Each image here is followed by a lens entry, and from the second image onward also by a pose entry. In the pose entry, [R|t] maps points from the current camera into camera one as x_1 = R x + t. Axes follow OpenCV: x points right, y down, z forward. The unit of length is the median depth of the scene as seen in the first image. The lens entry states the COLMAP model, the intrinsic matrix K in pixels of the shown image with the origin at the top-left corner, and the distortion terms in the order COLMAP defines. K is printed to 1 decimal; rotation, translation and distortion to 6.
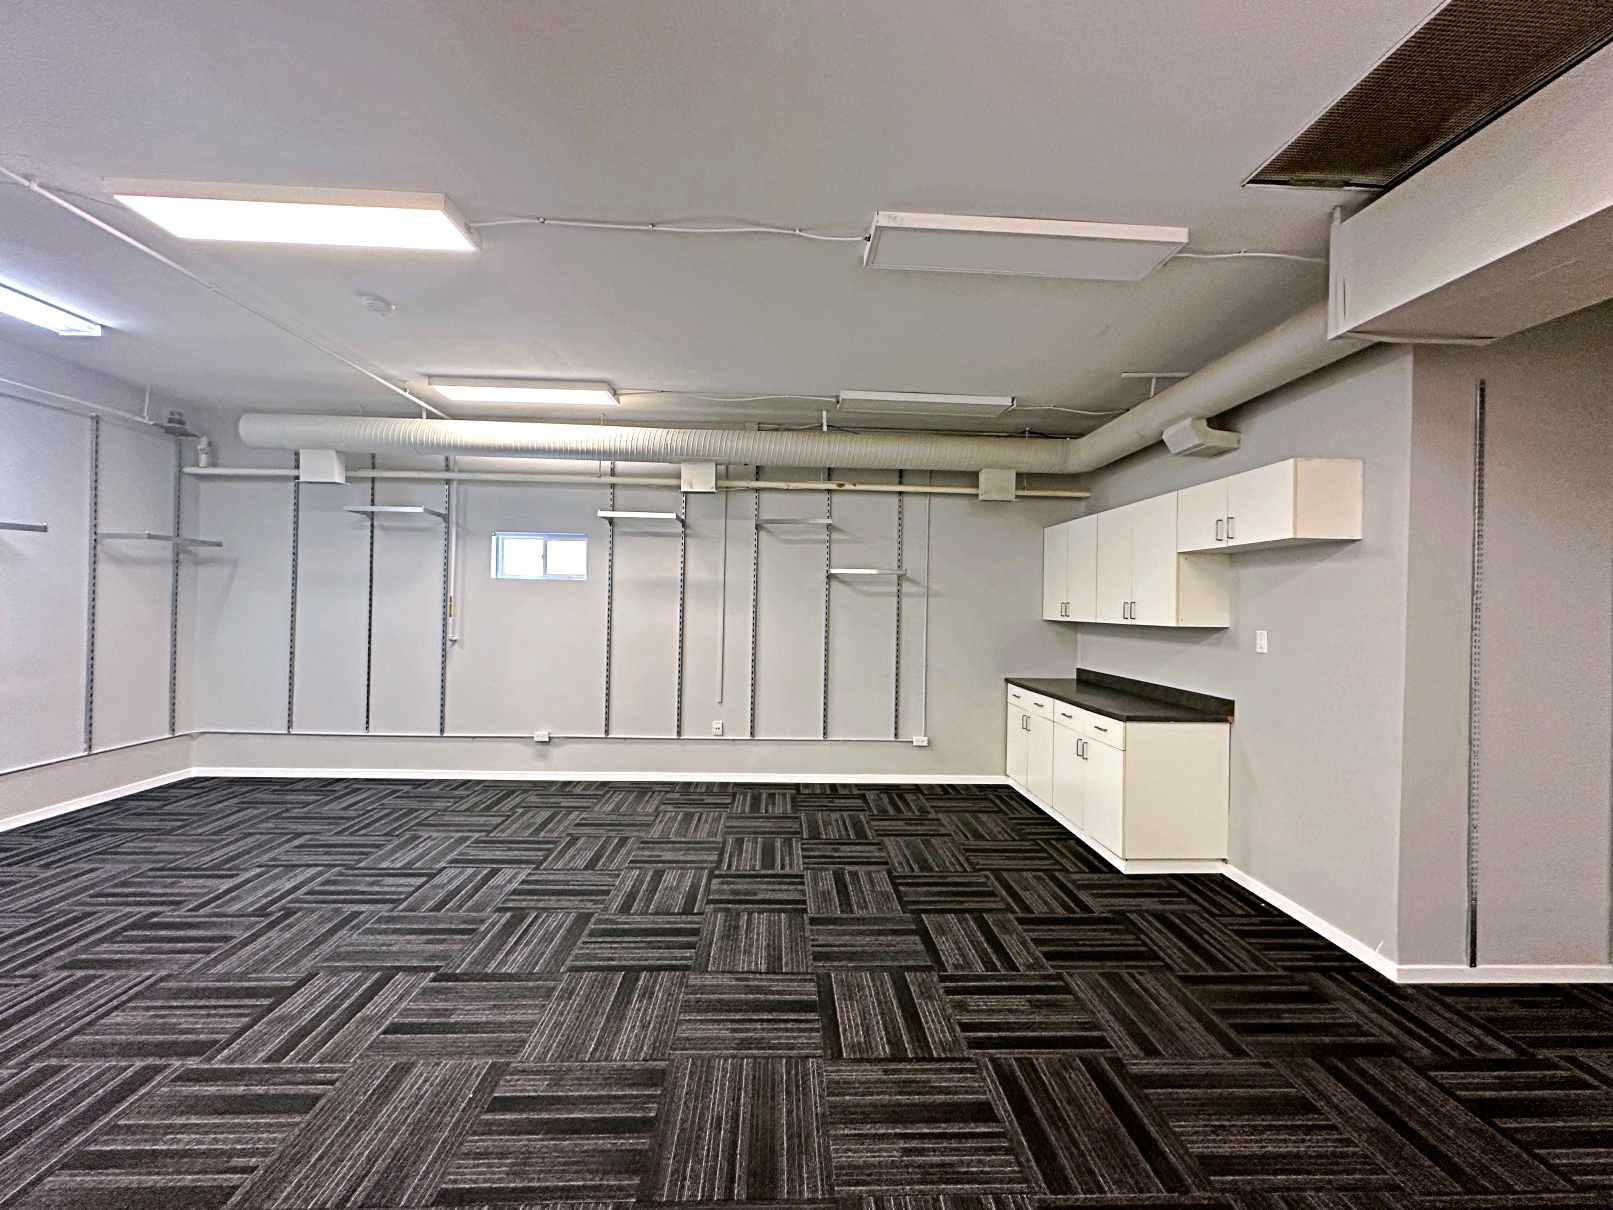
lens RADIAL K [[642.4, 0, 805.6], [0, 642.4, 602.1], [0, 0, 1]] dist [-0.001260, 0.000393]
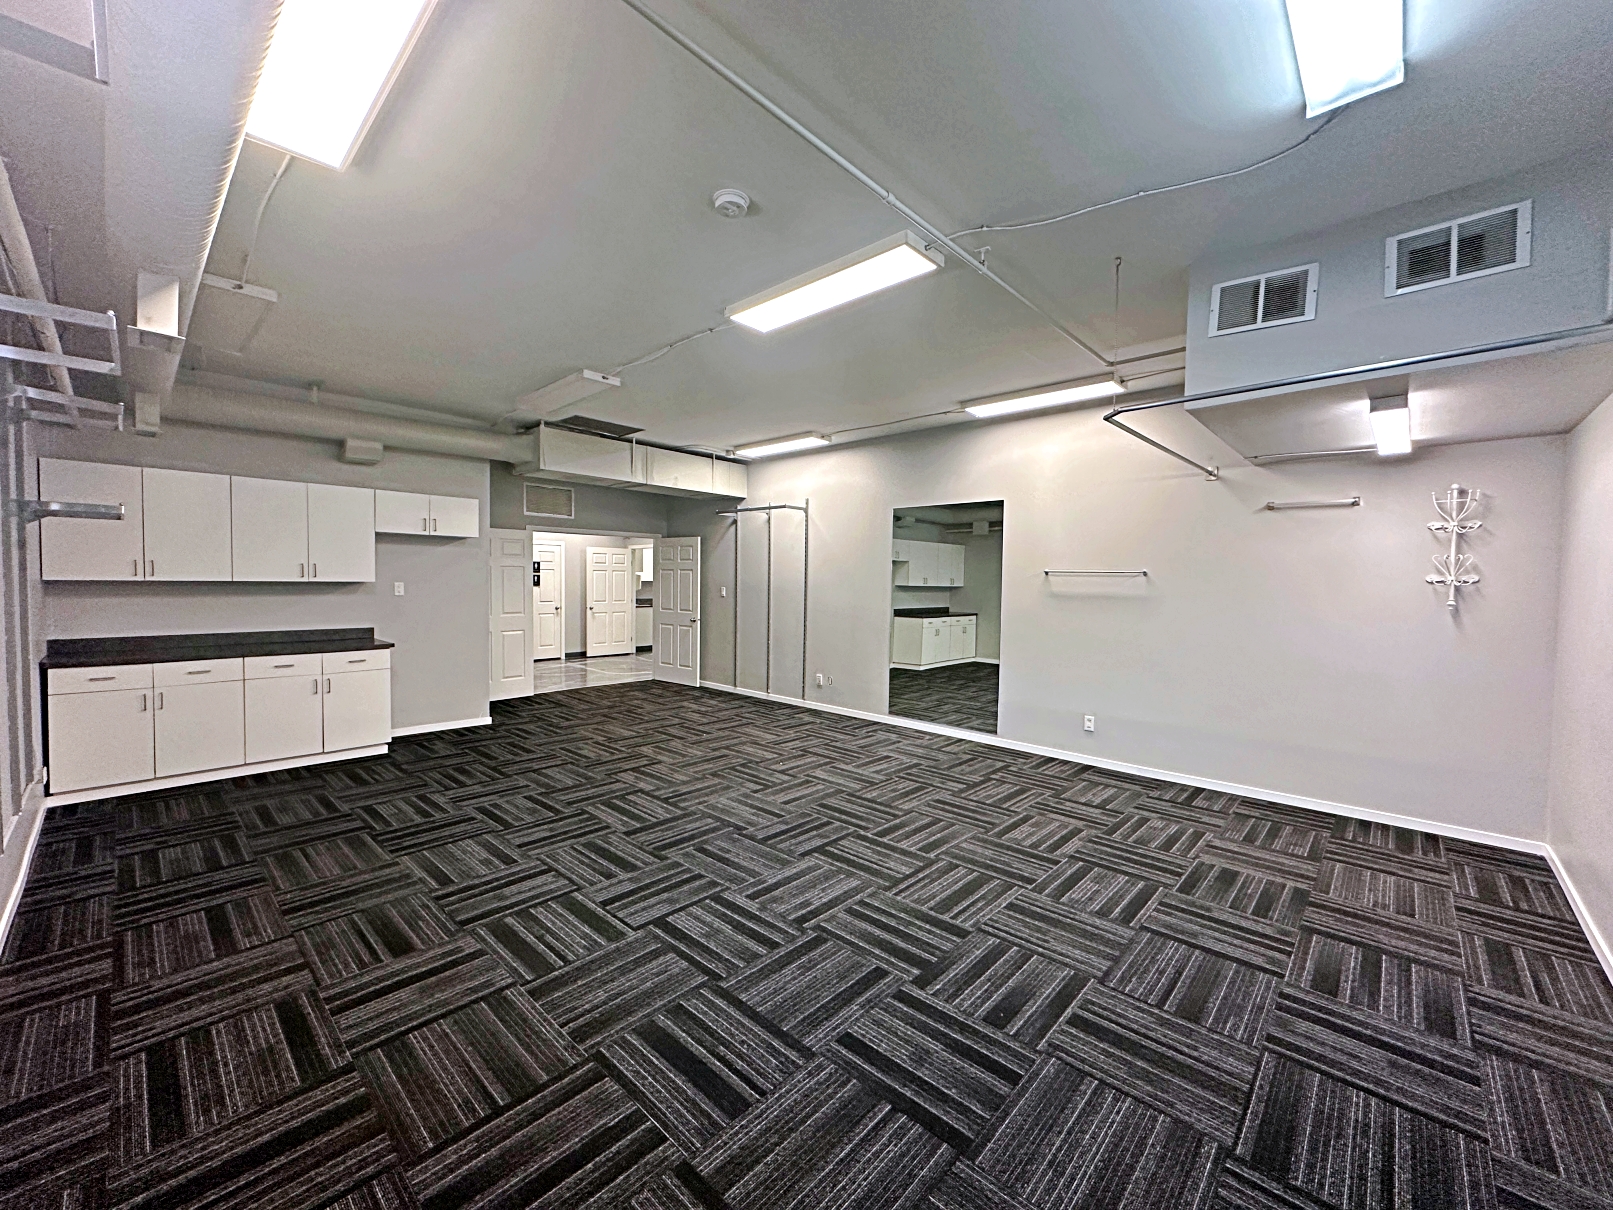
lens RADIAL K [[642.7, 0, 804.8], [0, 642.7, 603.3], [0, 0, 1]] dist [-0.001235, 0.000202]
pose [[-0.699530, -0.054459, 0.712525, -1.255541], [-0.030189, 0.998454, 0.046674, -0.011684], [-0.713965, 0.011139, -0.700093, 1.423714]]
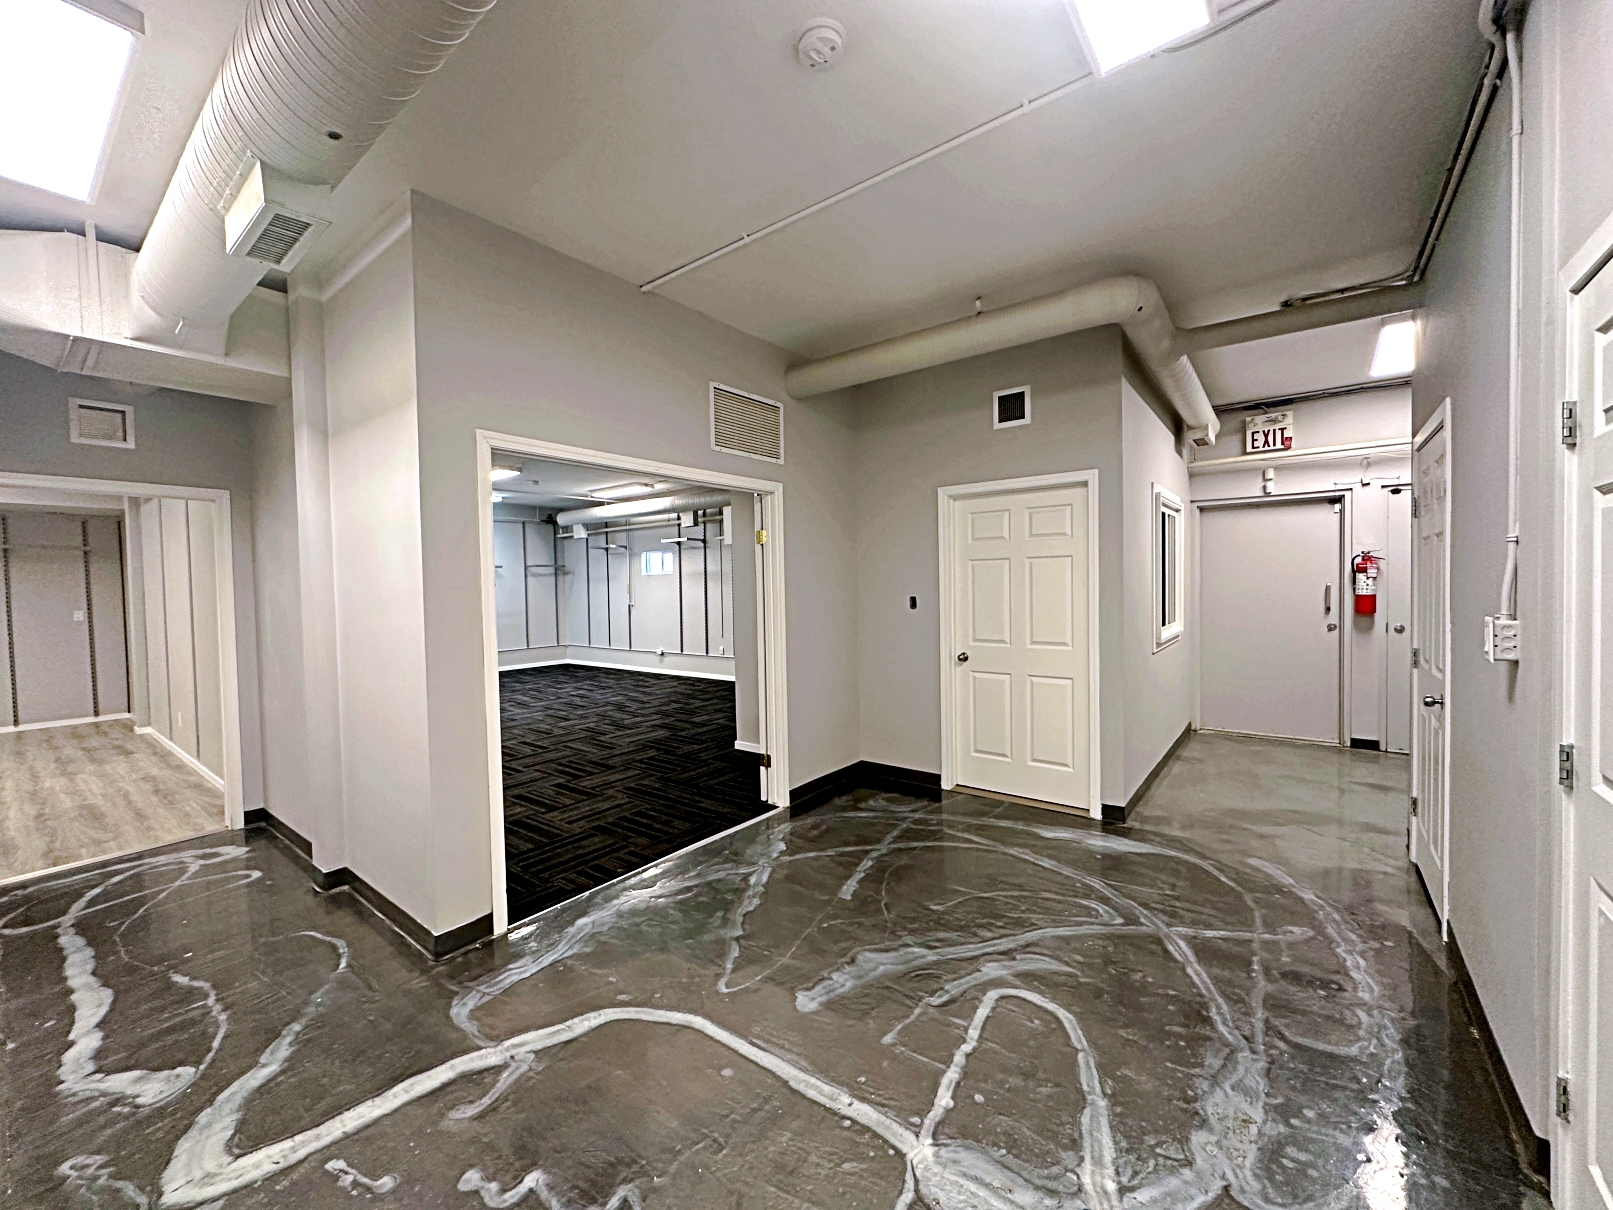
lens RADIAL K [[642.4, 0, 805.6], [0, 642.4, 602.1], [0, 0, 1]] dist [-0.001260, 0.000393]
pose [[0.763484, -0.017460, -0.645591, 1.937869], [0.037899, 0.999123, 0.017798, 0.051562], [0.644714, -0.038056, 0.763476, -0.380415]]
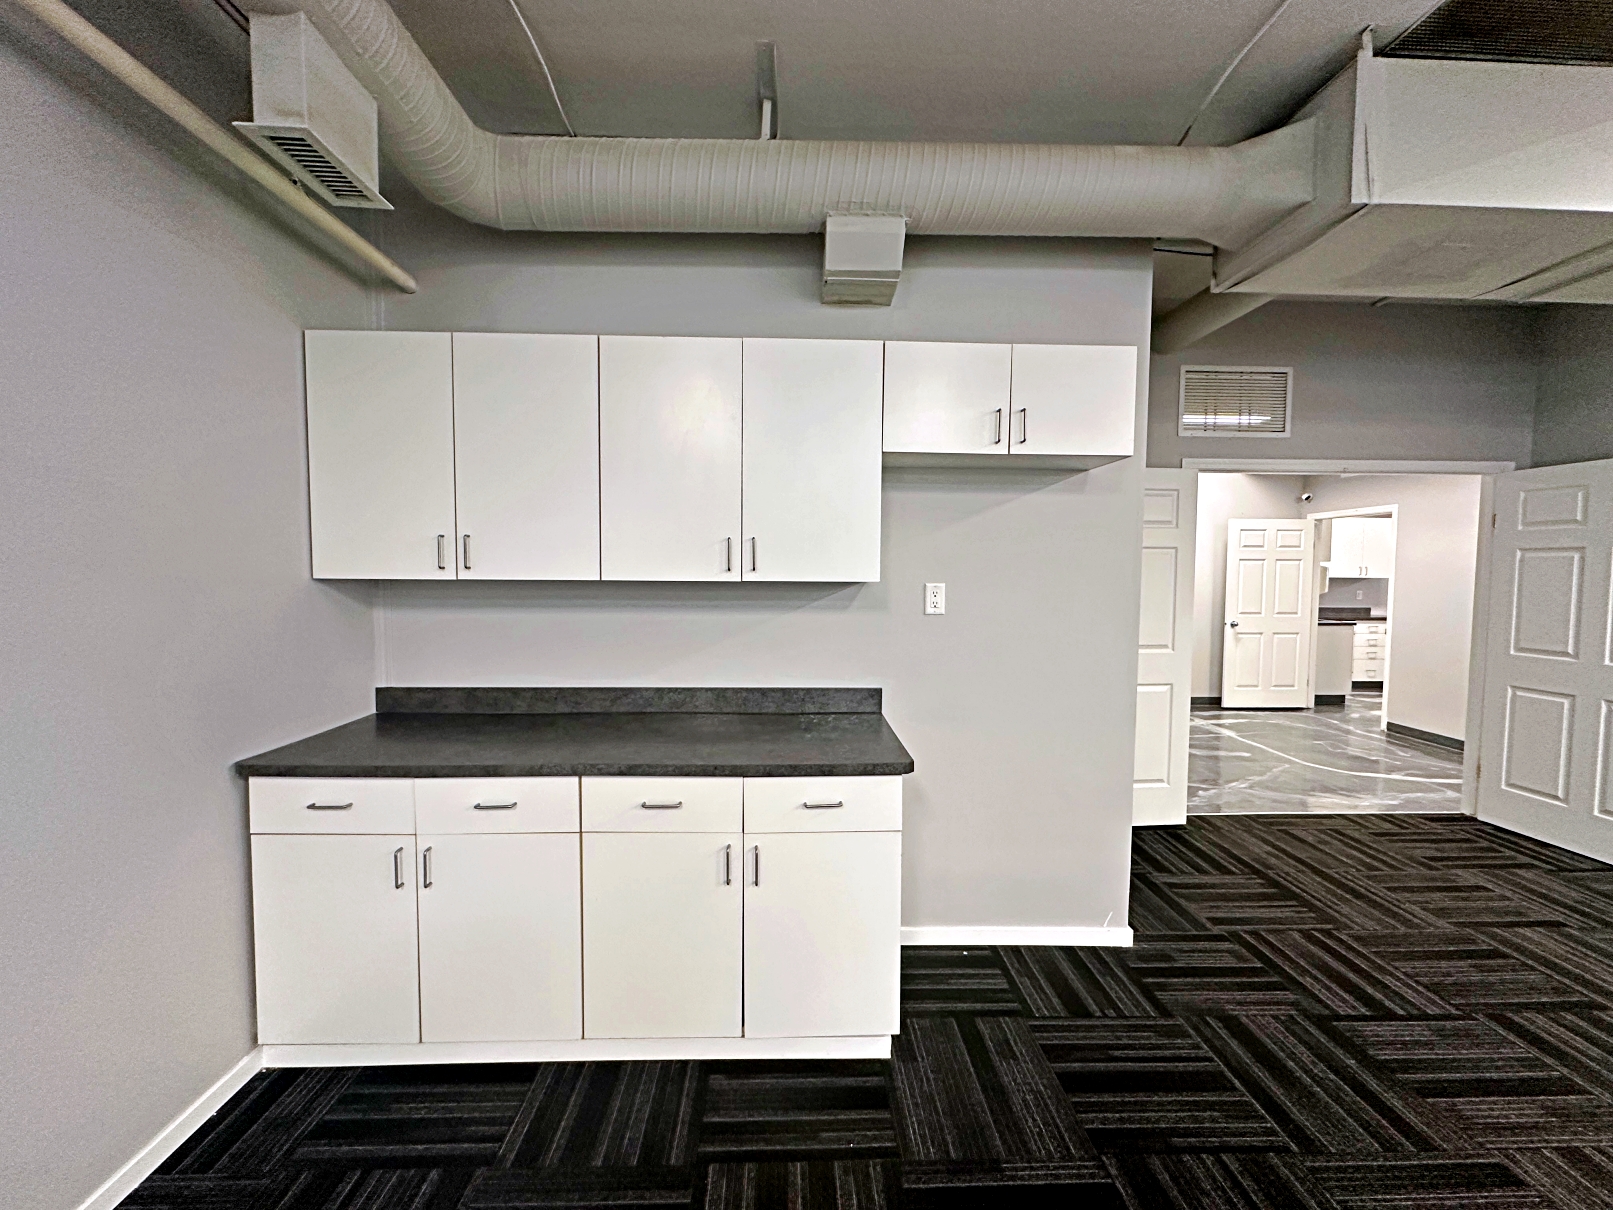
lens RADIAL K [[642.4, 0, 805.6], [0, 642.4, 602.1], [0, 0, 1]] dist [-0.001260, 0.000393]
pose [[0.012674, -0.069342, 0.997512, 0.000323], [-0.012227, 0.997507, 0.069497, 0.018368], [-0.999845, -0.013077, 0.011795, 1.134297]]
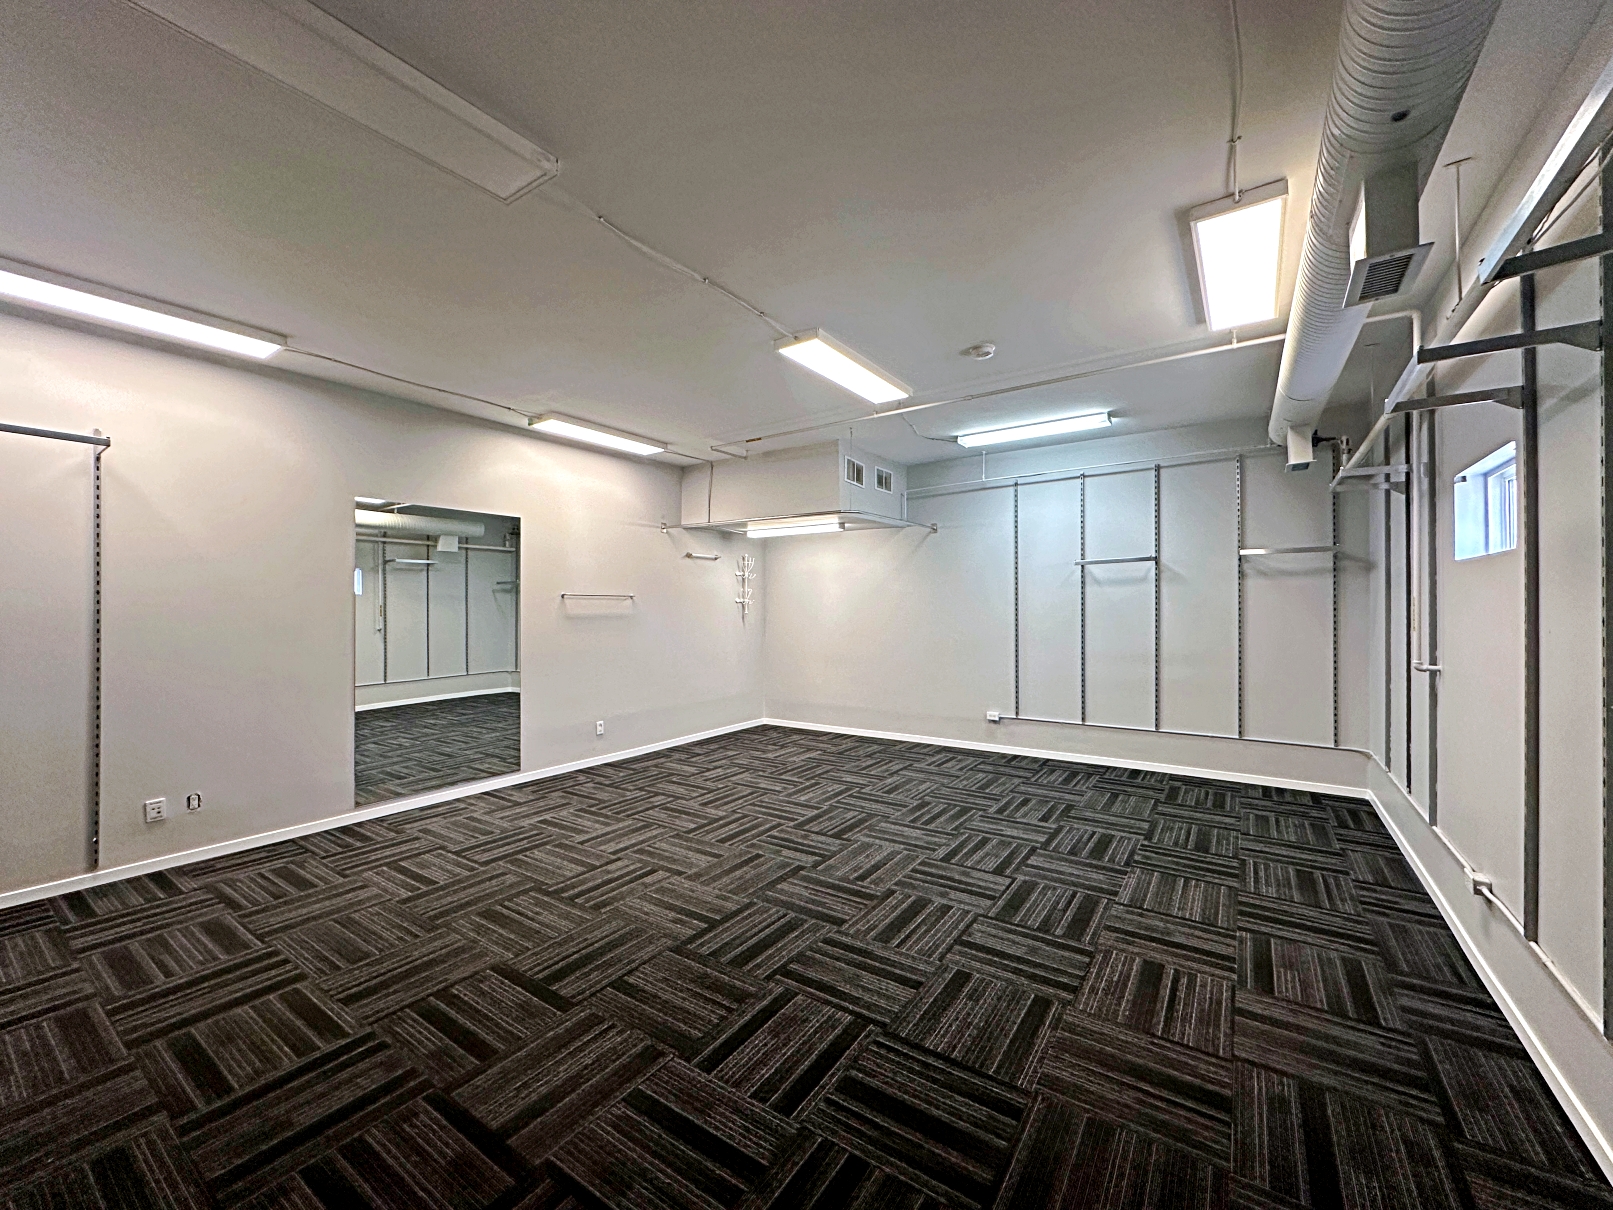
lens RADIAL K [[643.9, 0, 806.5], [0, 643.9, 605.0], [0, 0, 1]] dist [-0.000633, -0.000049]
pose [[-0.598579, -0.019500, -0.800827, 0.426598], [-0.006461, 0.999789, -0.019515, 0.021344], [0.801038, -0.006507, -0.598578, 1.372750]]
